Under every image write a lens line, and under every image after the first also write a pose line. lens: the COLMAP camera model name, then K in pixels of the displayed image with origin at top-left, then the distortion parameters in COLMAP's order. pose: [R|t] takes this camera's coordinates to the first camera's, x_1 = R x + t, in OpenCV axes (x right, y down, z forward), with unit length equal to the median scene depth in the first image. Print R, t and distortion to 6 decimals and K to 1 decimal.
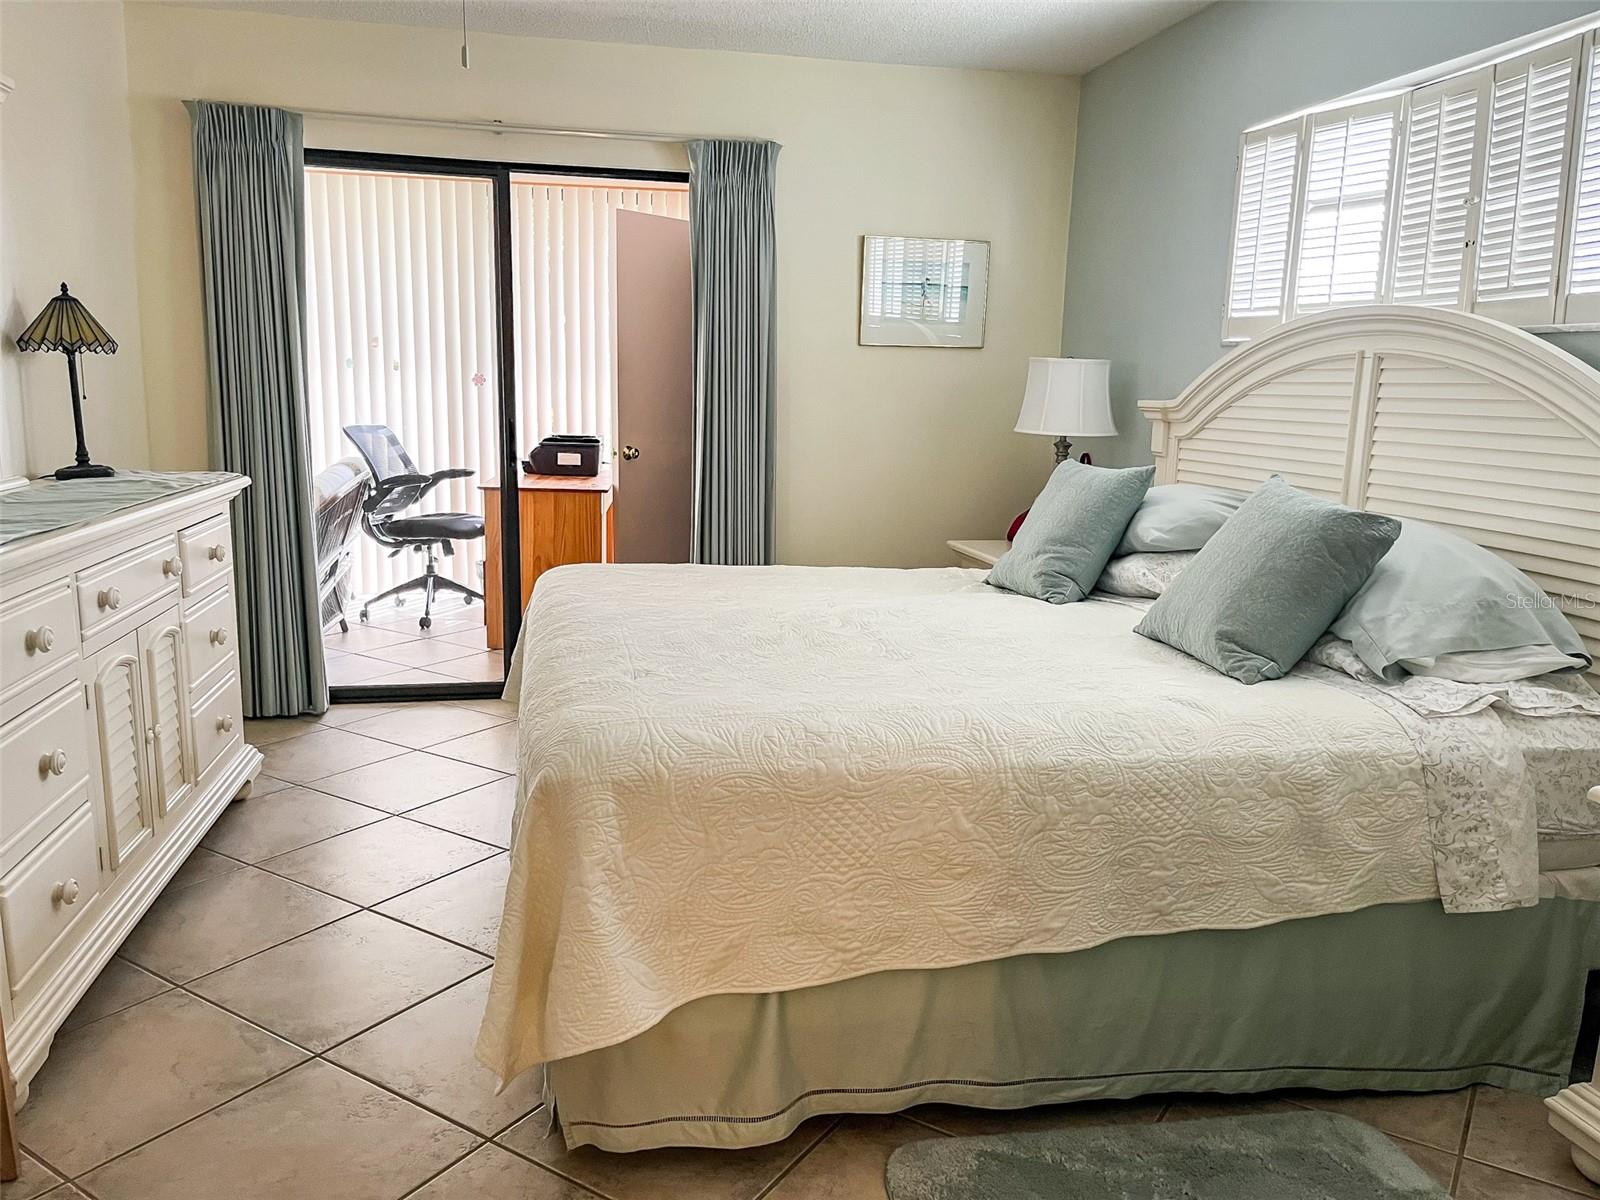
lens RADIAL K [[1189.7, 0, 799.1], [0, 1189.7, 597.0], [0, 0, 1]] dist [0.070278, -0.101312]
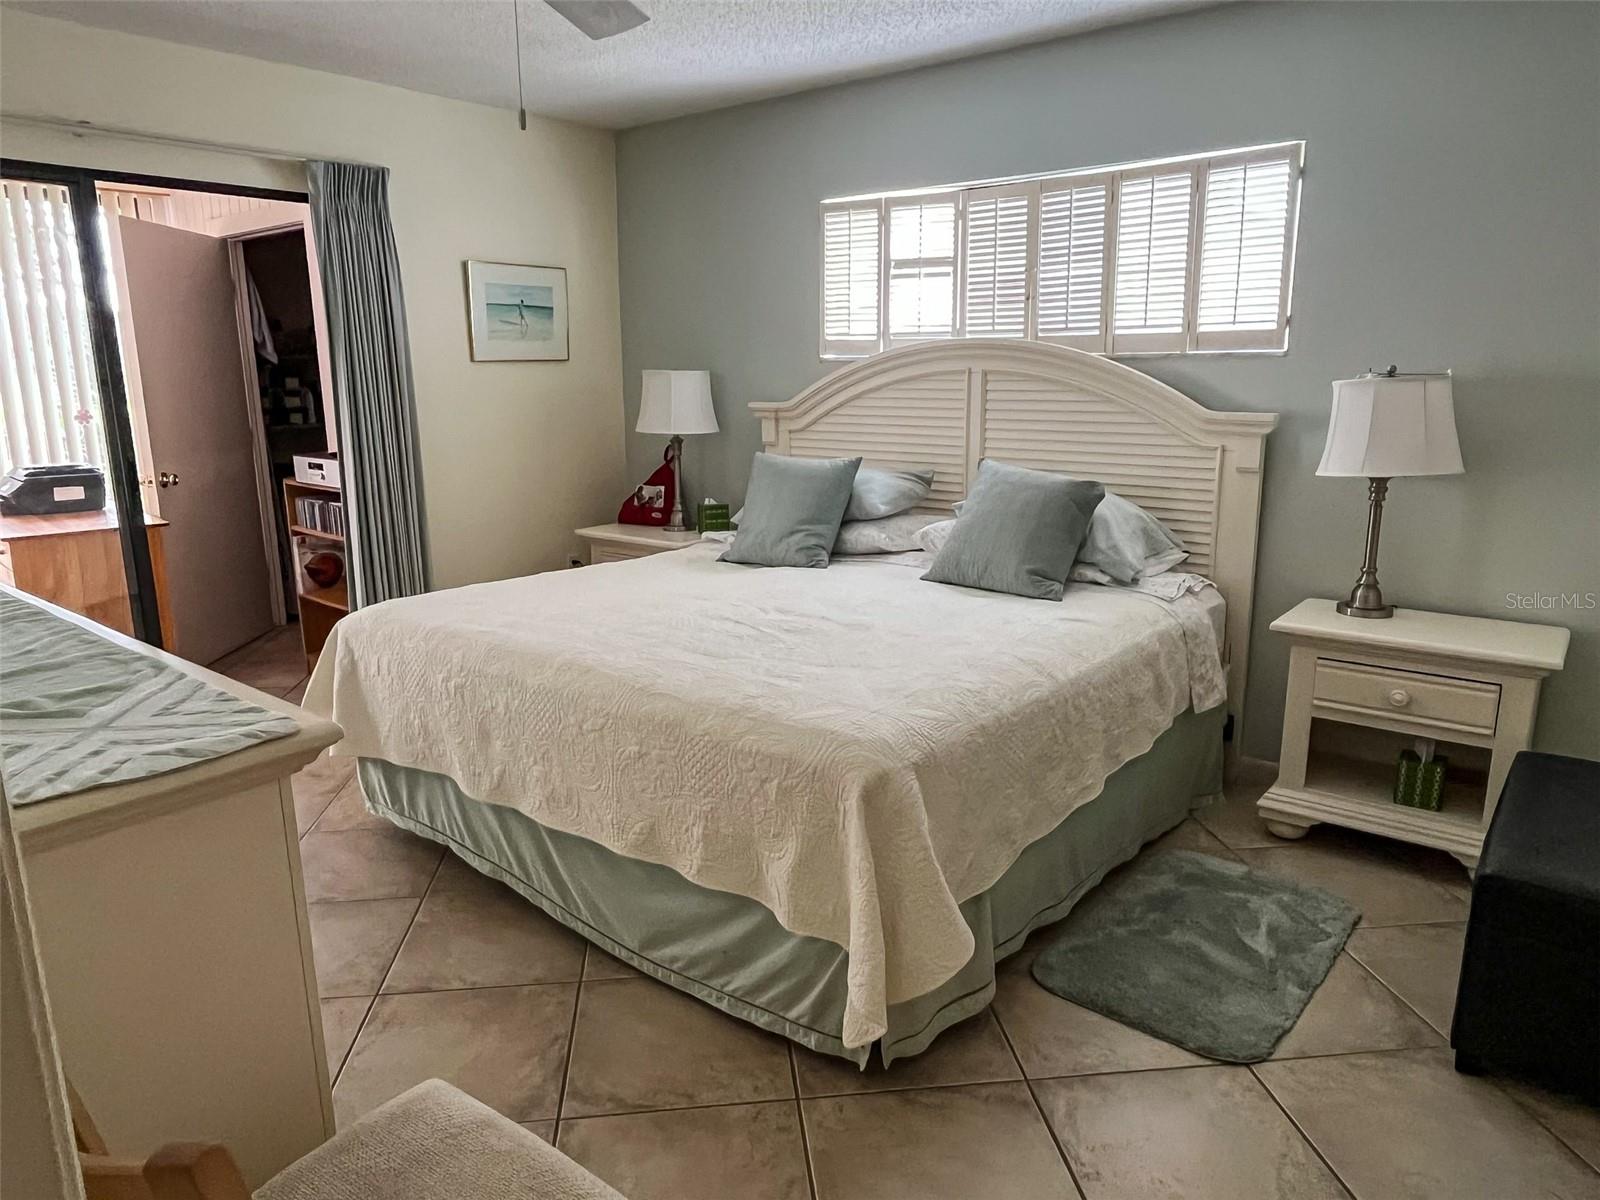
lens RADIAL K [[1034.2, 0, 802.4], [0, 1034.2, 584.2], [0, 0, 1]] dist [-0.004204, -0.001416]
pose [[0.775344, -0.160526, 0.610798, -0.481702], [0.138815, 0.986822, 0.083138, -0.073326], [-0.616095, 0.020327, 0.787410, 0.129293]]
